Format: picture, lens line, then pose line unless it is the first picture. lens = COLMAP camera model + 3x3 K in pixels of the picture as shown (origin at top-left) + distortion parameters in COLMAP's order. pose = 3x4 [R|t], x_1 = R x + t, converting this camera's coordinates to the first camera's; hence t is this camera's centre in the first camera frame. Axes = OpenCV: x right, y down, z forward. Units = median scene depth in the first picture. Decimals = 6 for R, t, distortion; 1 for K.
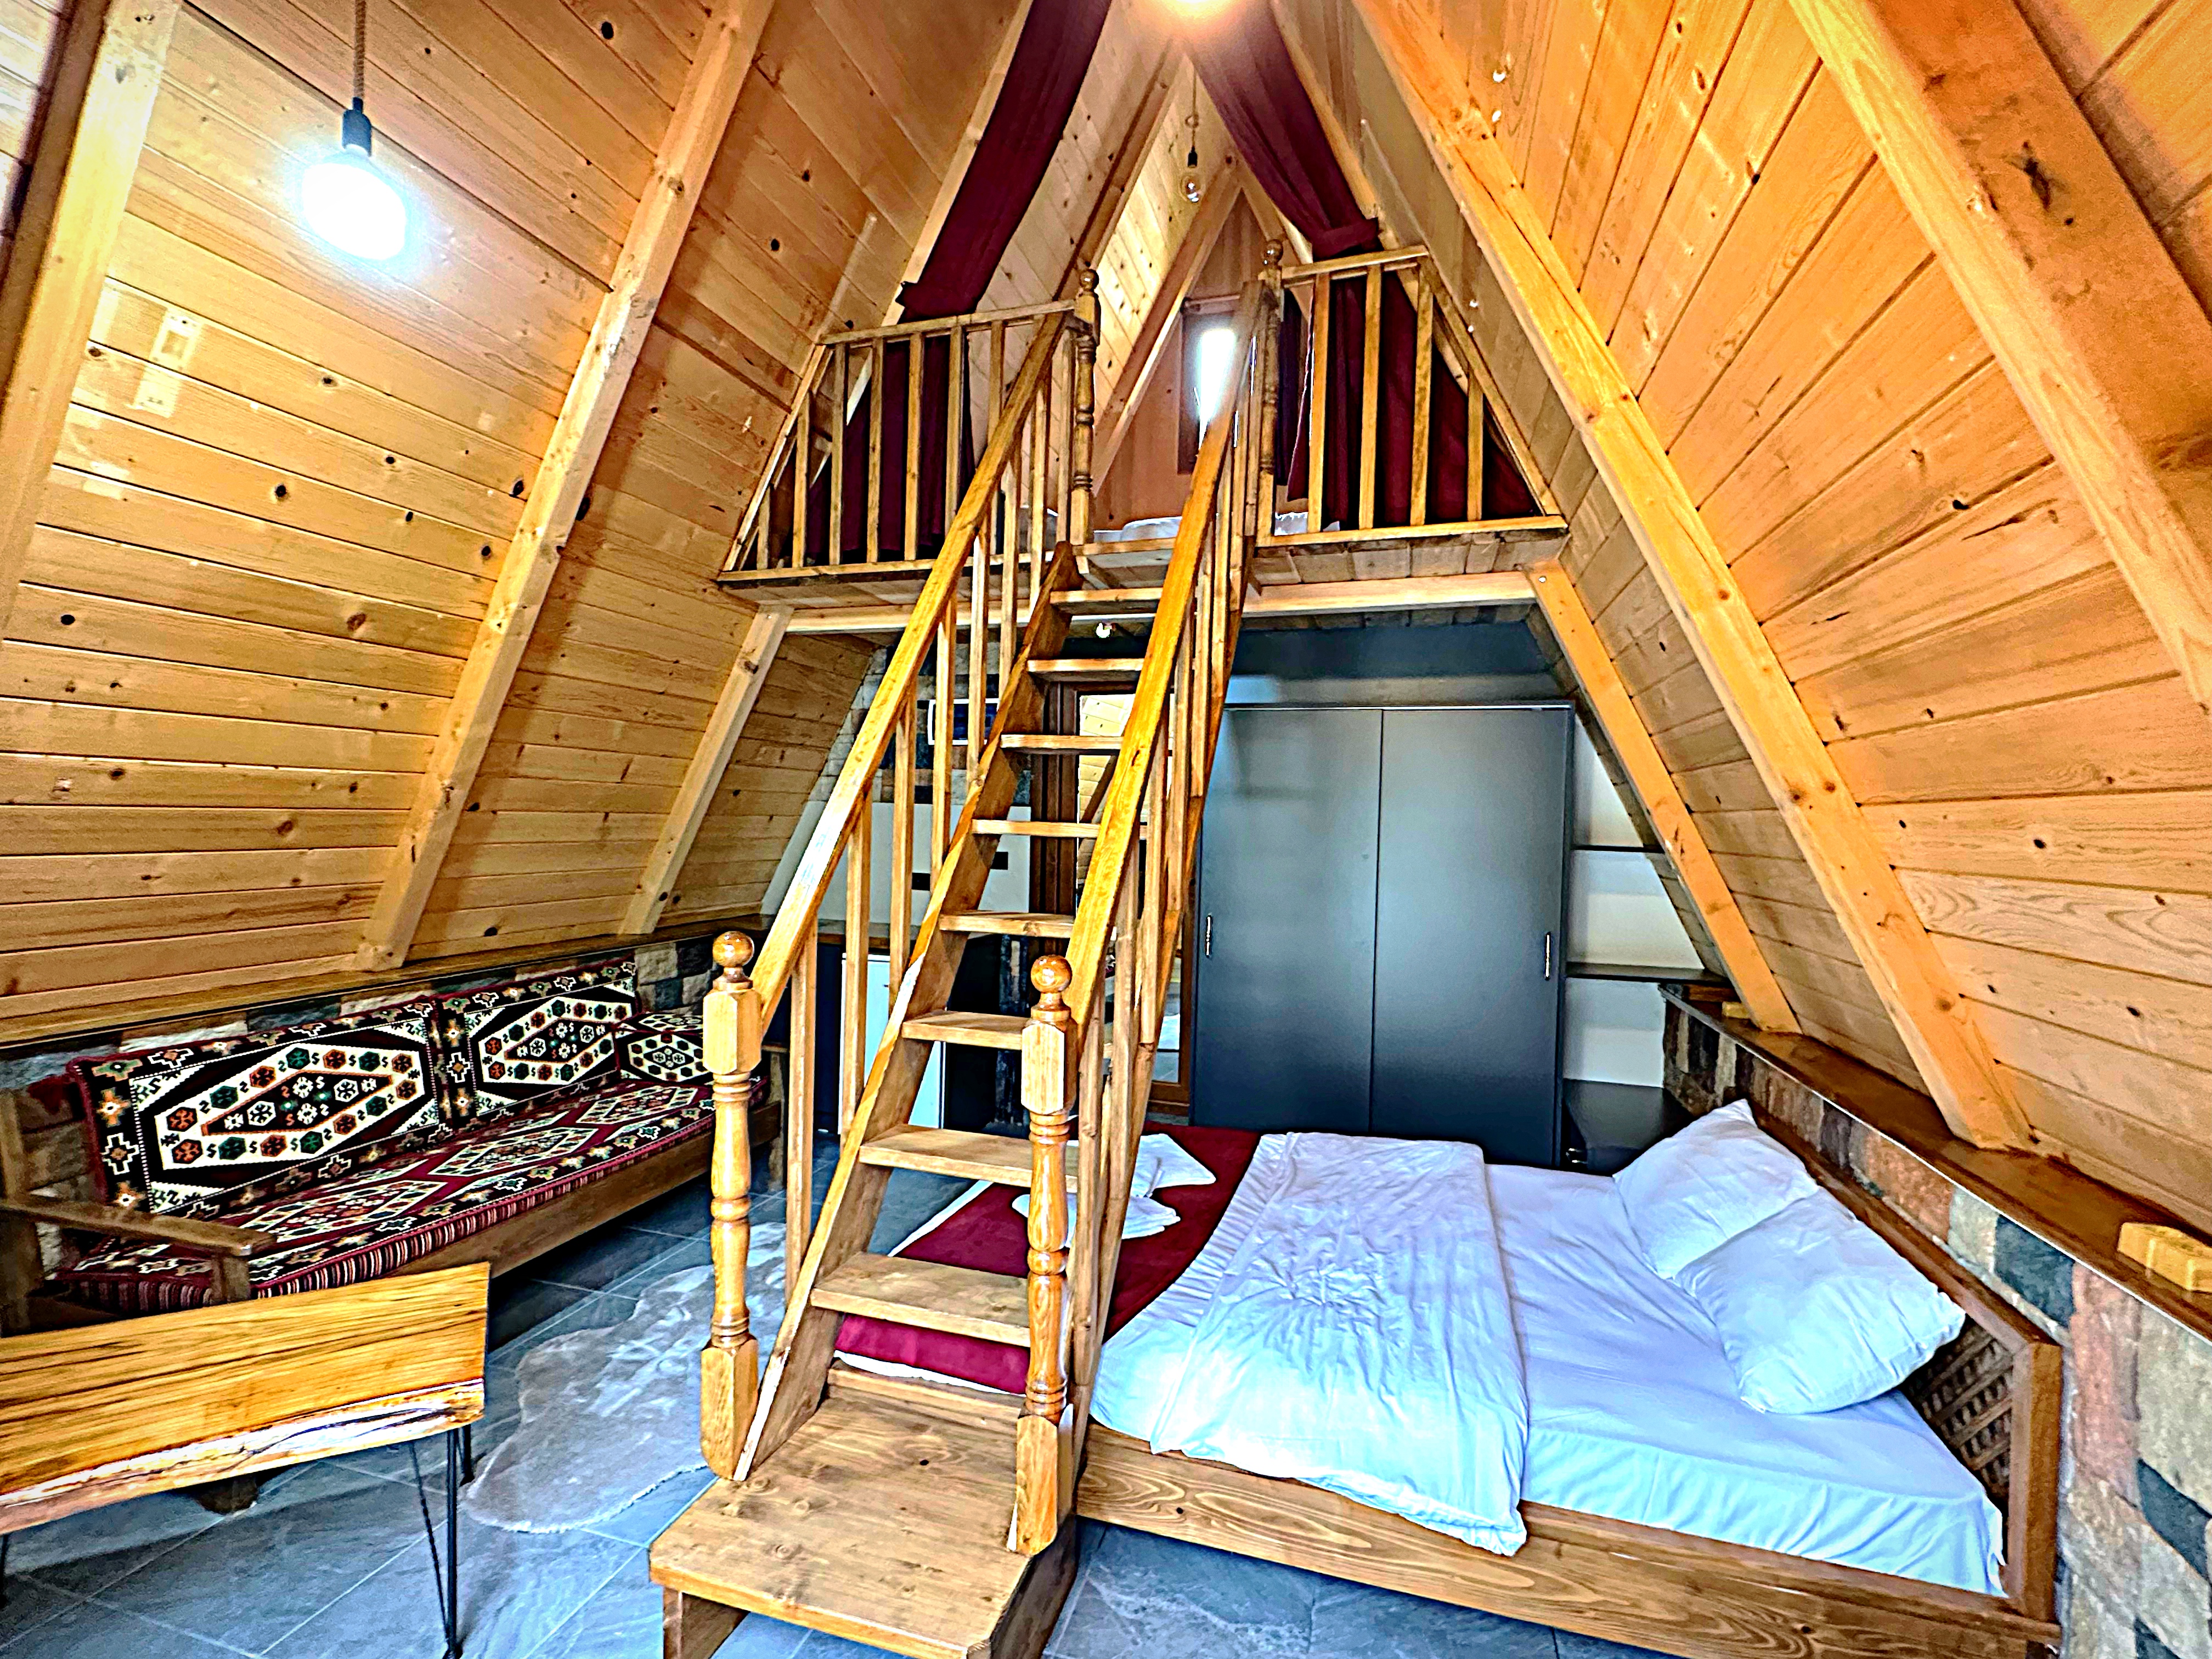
lens RADIAL K [[1042.8, 0, 1106.0], [0, 1042.8, 829.5], [0, 0, 1]] dist [0.001174, 0.000320]
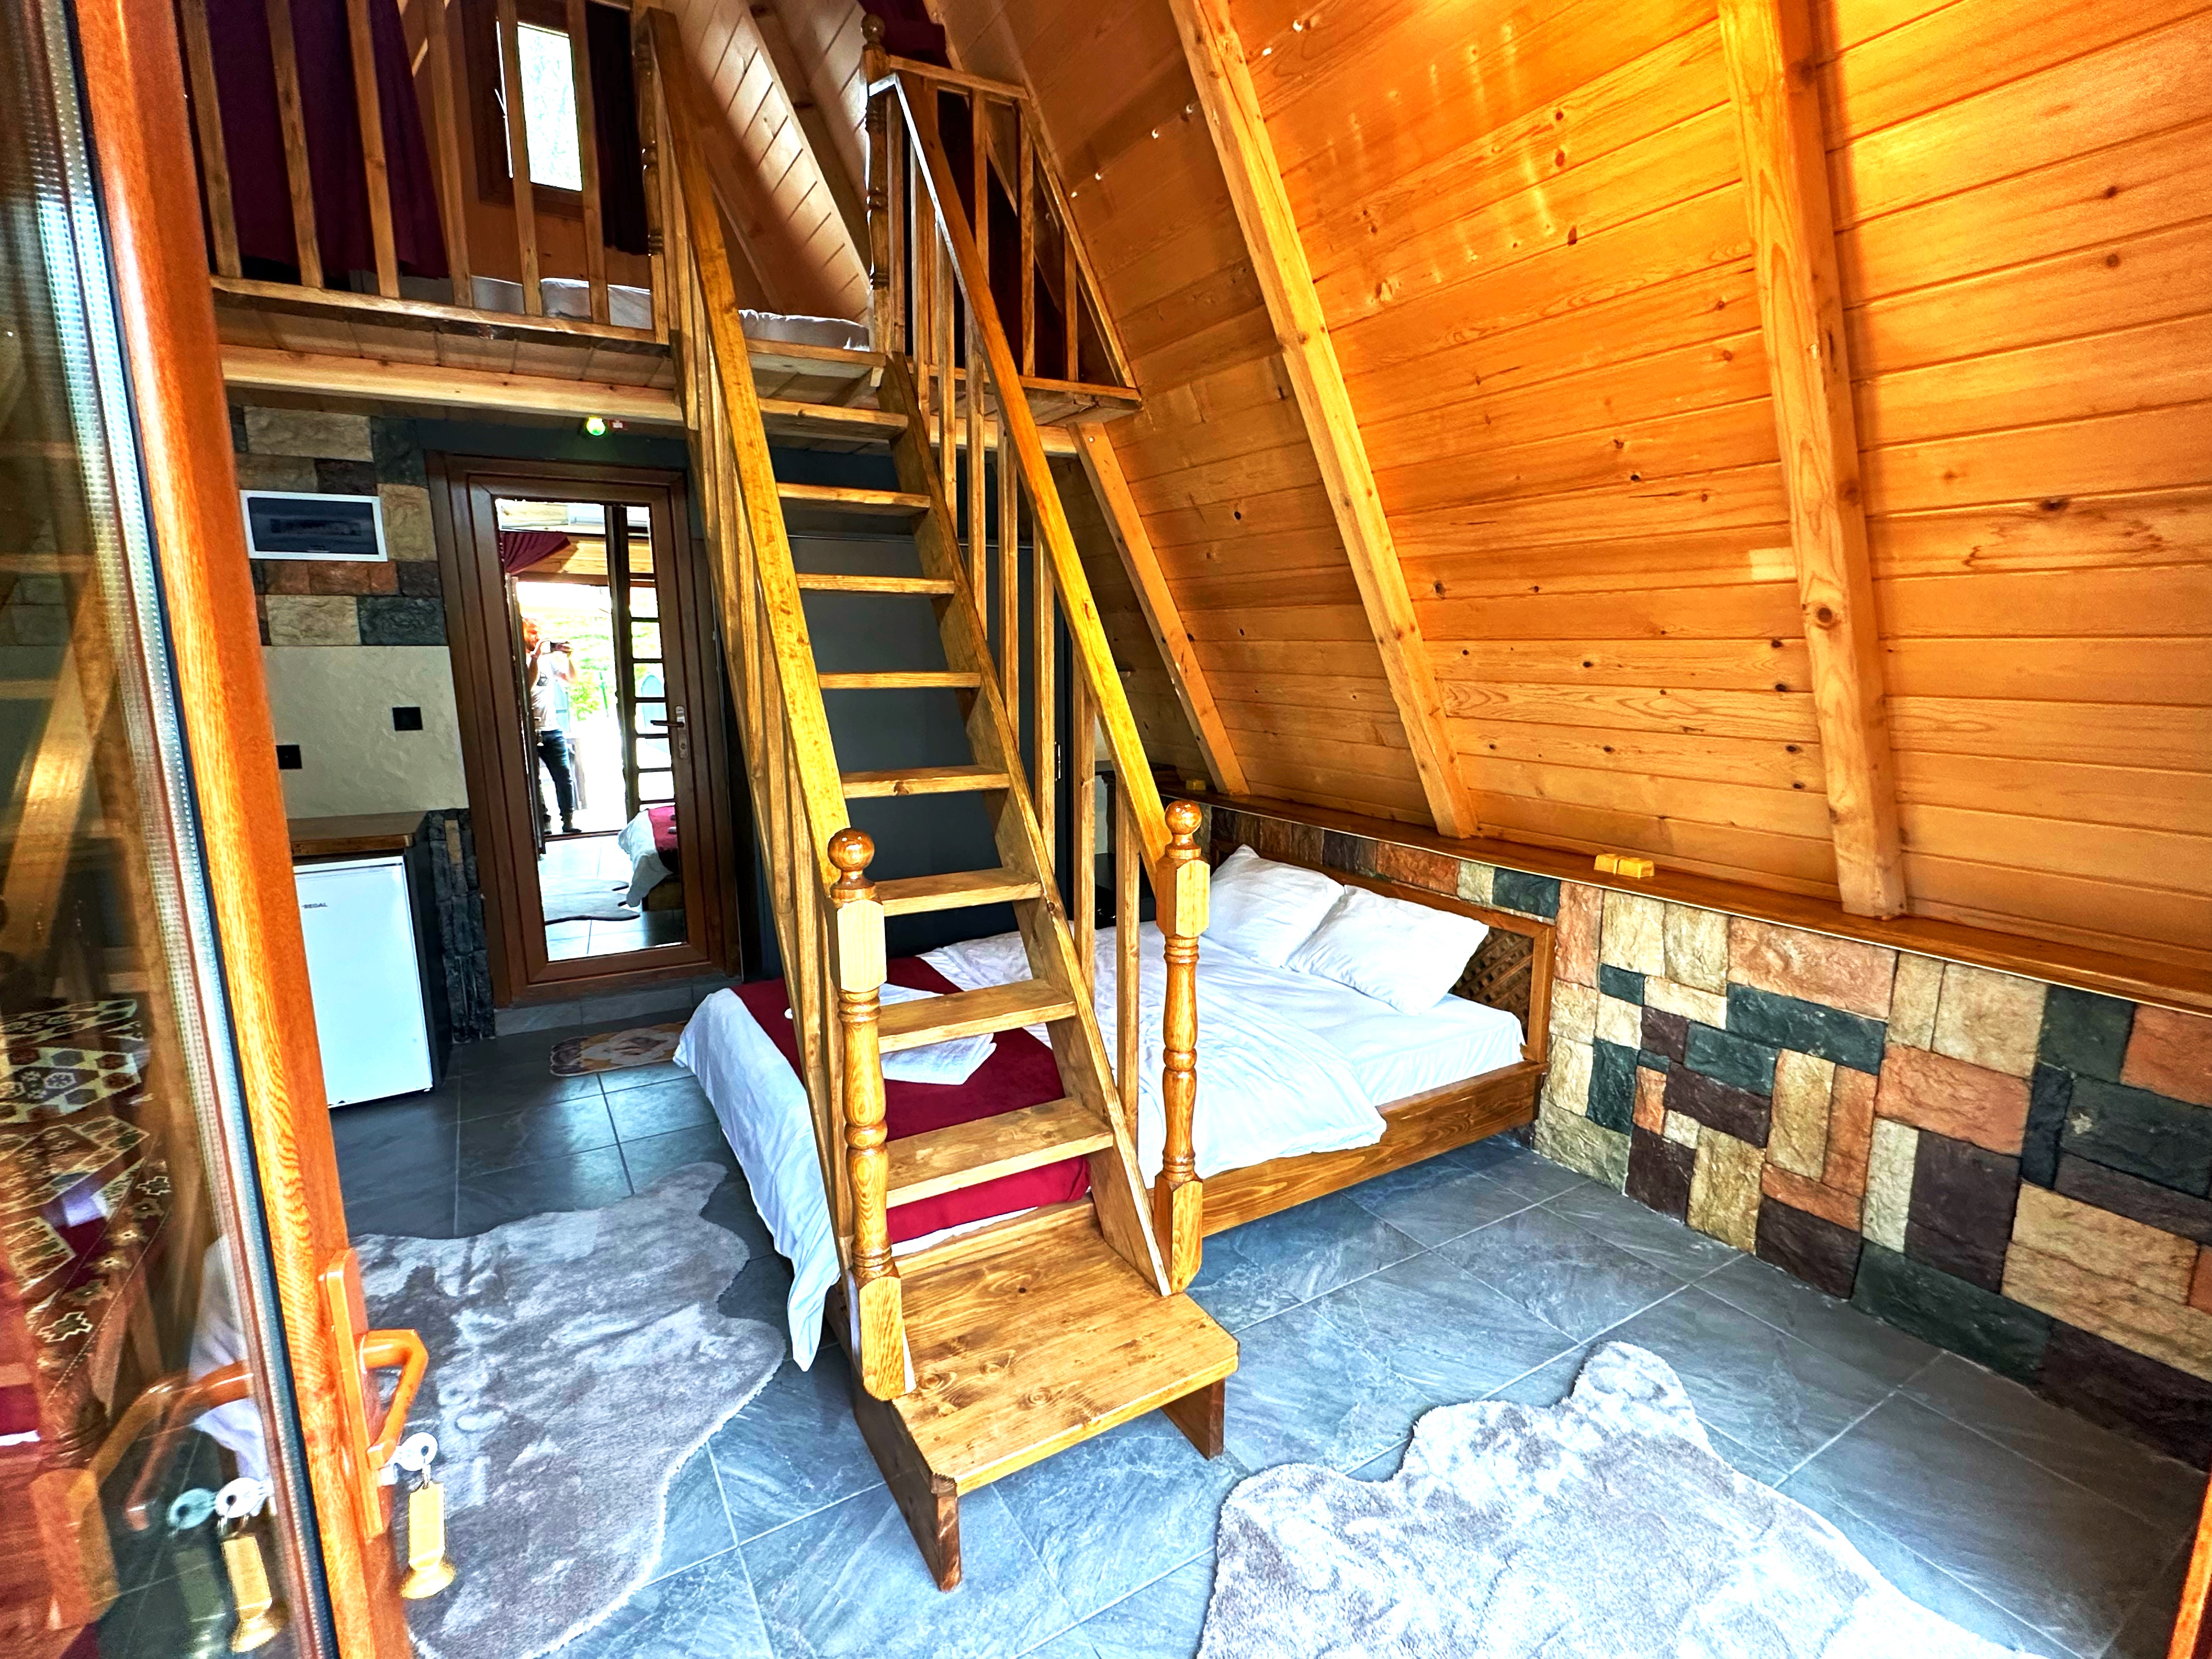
lens RADIAL K [[1042.8, 0, 1106.0], [0, 1042.8, 829.5], [0, 0, 1]] dist [0.001174, 0.000320]
pose [[0.672924, -0.157064, 0.722844, -0.524362], [0.026094, 0.981630, 0.189002, -0.035105], [-0.739251, -0.108322, 0.664661, 0.180806]]
